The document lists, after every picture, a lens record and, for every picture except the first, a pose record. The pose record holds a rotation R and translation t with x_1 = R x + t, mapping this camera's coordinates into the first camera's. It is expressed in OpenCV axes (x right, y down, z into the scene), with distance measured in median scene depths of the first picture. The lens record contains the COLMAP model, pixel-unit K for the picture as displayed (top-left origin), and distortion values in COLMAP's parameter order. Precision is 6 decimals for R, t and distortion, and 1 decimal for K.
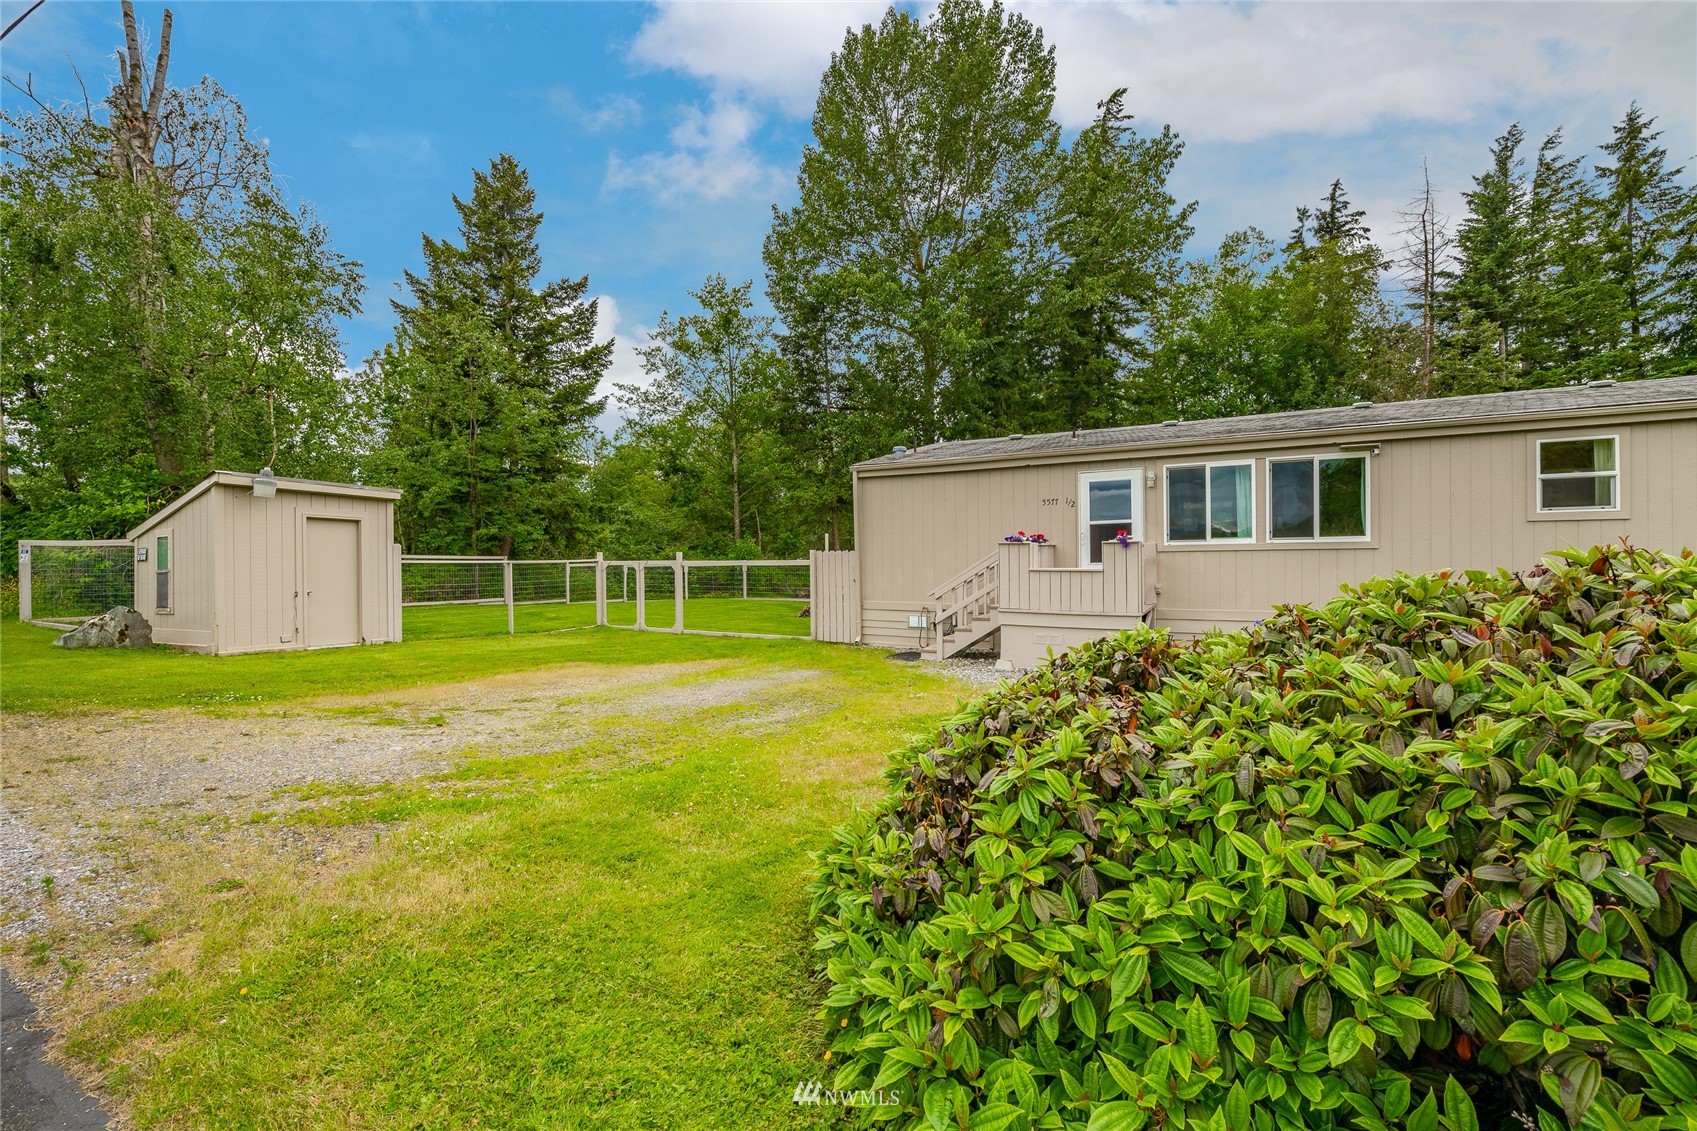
lens RADIAL K [[710.6, 0, 851.4], [0, 710.6, 555.5], [0, 0, 1]] dist [0.000613, -0.000095]
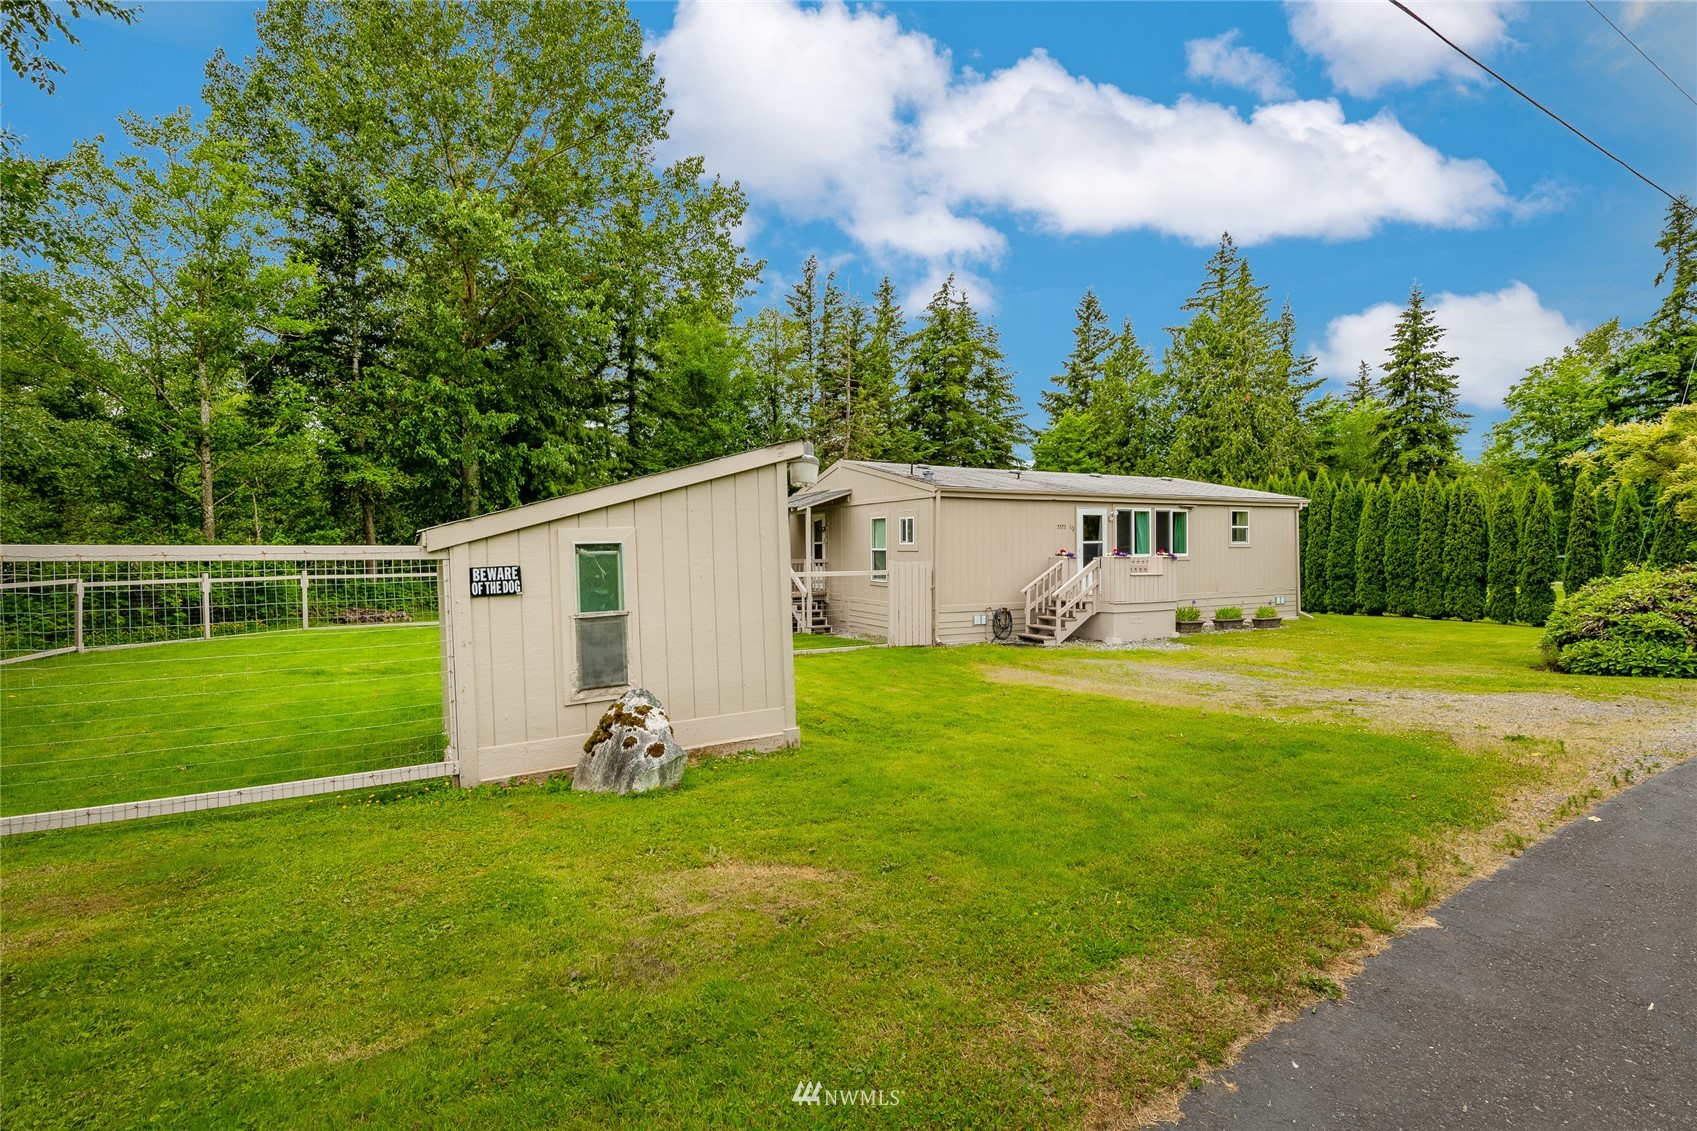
lens RADIAL K [[738.8, 0, 848.4], [0, 738.8, 569.6], [0, 0, 1]] dist [-0.009417, 0.000110]
pose [[0.555457, -0.014810, 0.831414, -1.294832], [0.003875, 0.999877, 0.015222, -0.015868], [-0.831536, -0.005234, 0.555446, 0.580945]]
